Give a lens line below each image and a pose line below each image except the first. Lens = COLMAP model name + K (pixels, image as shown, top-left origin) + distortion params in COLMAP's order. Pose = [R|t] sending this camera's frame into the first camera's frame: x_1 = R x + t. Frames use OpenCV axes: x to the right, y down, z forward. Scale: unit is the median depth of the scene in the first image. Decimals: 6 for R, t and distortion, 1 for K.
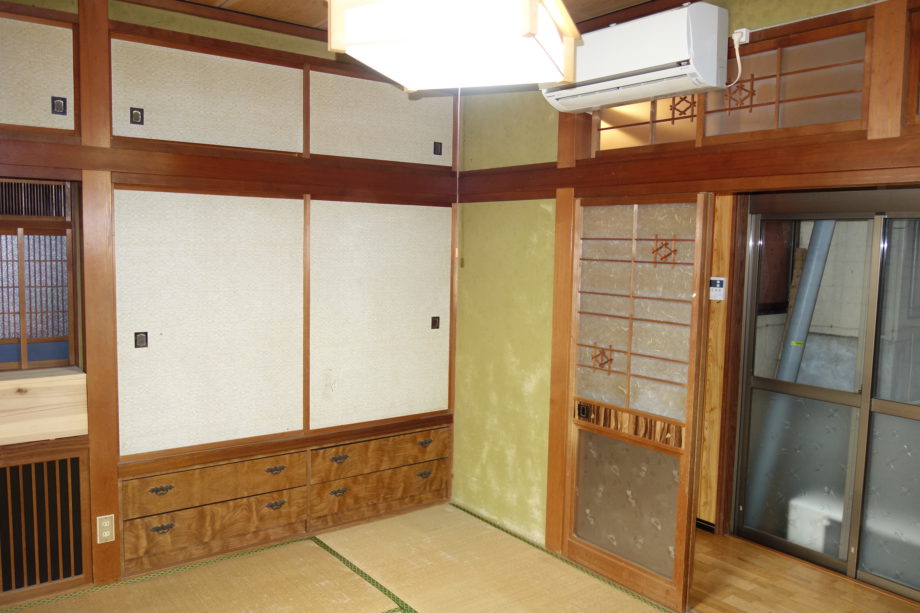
lens RADIAL K [[727.5, 0, 458.9], [0, 727.5, 305.5], [0, 0, 1]] dist [-0.034019, -0.006839]
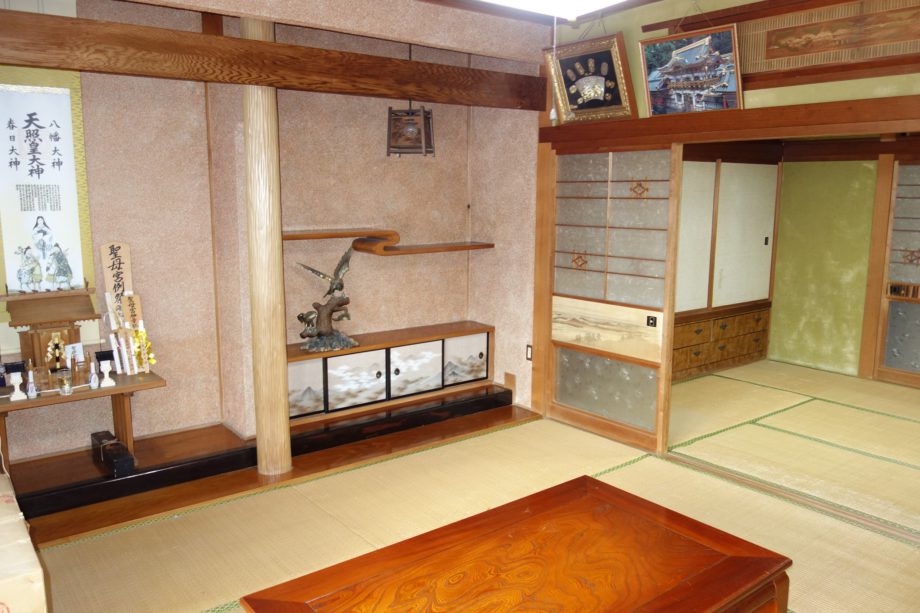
lens RADIAL K [[727.5, 0, 460.9], [0, 727.5, 308.8], [0, 0, 1]] dist [-0.034019, -0.006839]
pose [[0.999808, -0.018231, -0.007123, -0.733122], [0.018745, 0.996592, 0.080326, 0.034836], [0.005634, -0.080445, 0.996743, -0.584898]]
